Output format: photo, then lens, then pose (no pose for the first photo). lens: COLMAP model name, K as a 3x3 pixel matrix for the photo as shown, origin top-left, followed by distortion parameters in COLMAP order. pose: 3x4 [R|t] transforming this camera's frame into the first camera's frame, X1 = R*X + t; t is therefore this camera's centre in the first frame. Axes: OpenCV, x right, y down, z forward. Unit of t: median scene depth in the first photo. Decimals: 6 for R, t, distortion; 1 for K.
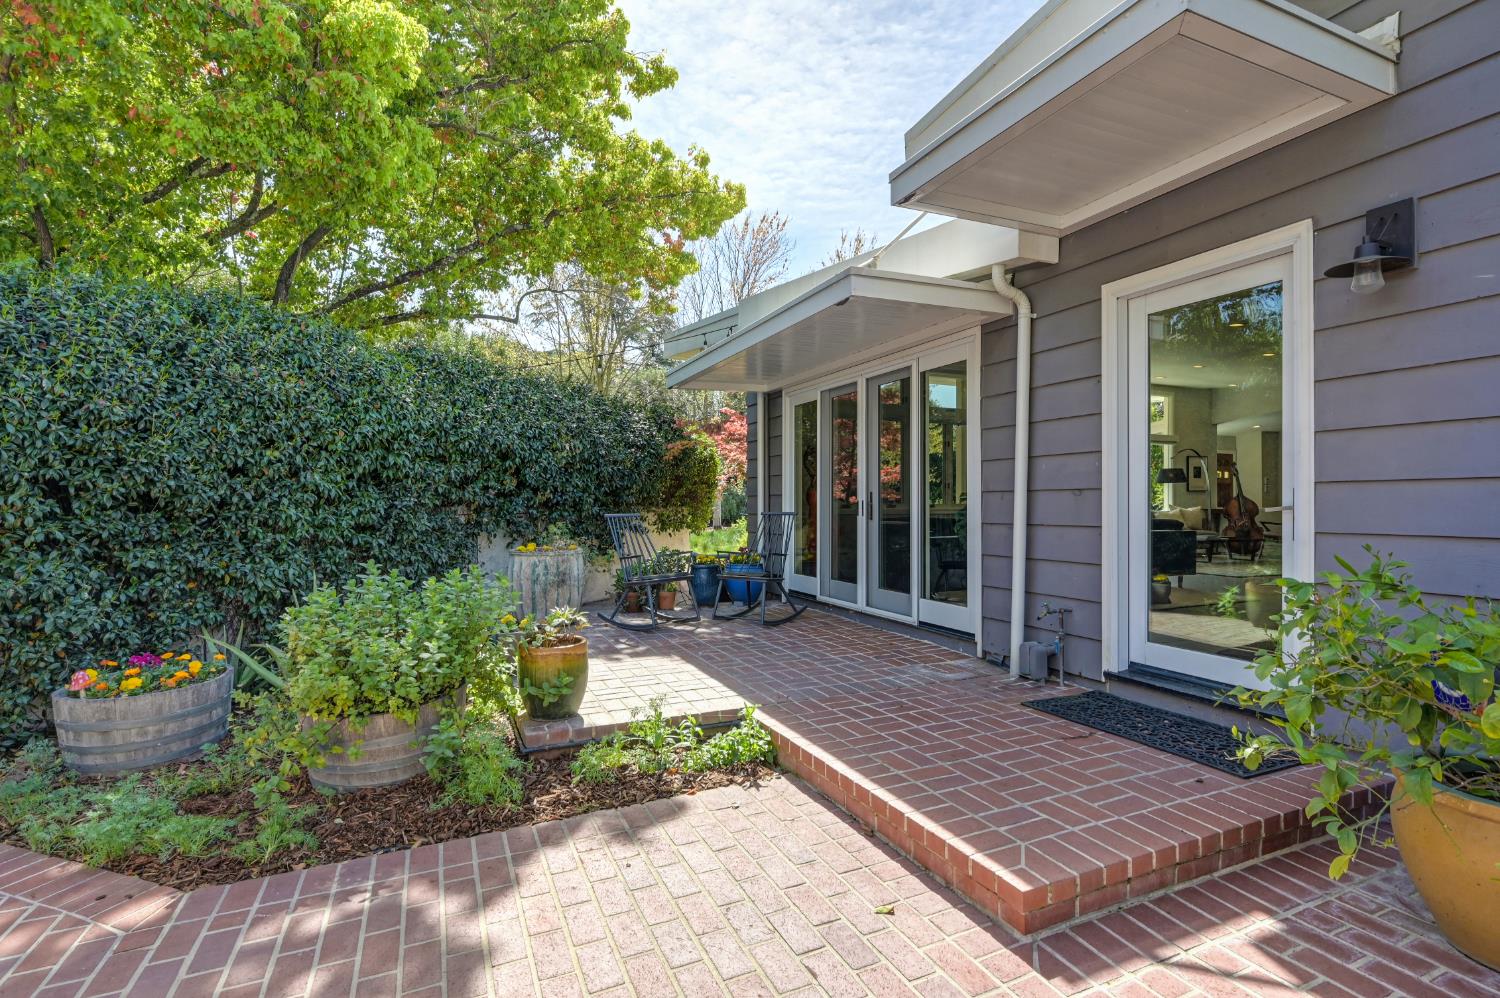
lens RADIAL K [[713.9, 0, 750.0], [0, 713.9, 499.0], [0, 0, 1]] dist [0.000569, 0.000126]
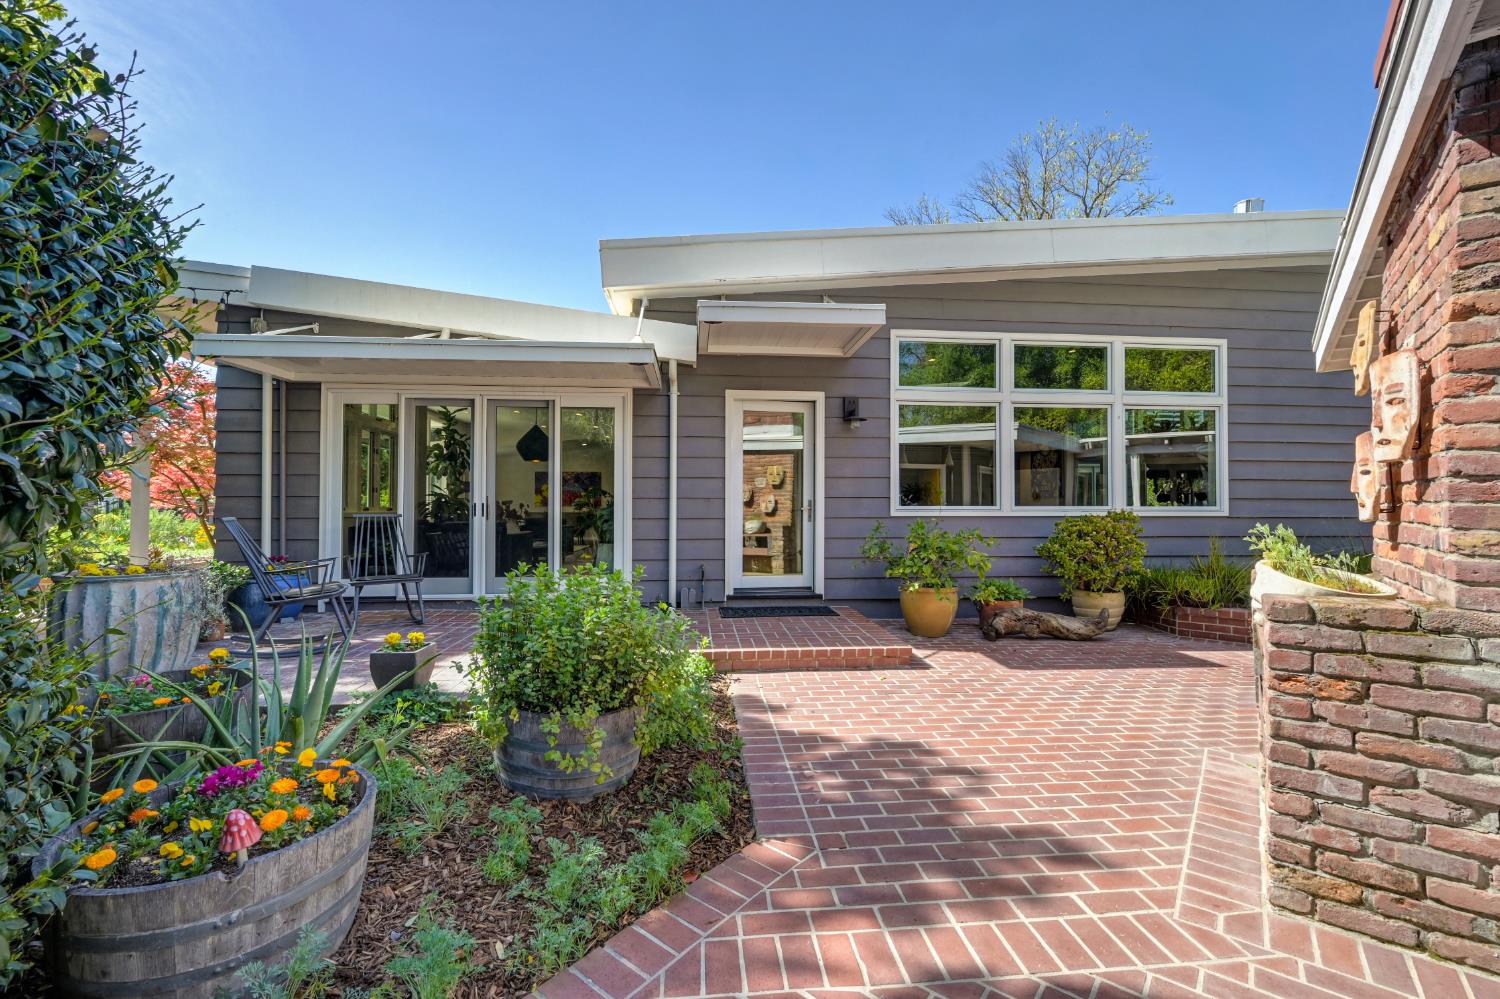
lens RADIAL K [[633.9, 0, 750.0], [0, 633.9, 499.5], [0, 0, 1]] dist [-0.000622, -0.000043]
pose [[0.322246, 0.016600, 0.946510, -1.076513], [-0.006576, 0.999861, -0.015297, 0.014481], [-0.946633, -0.001295, 0.322311, 0.412045]]
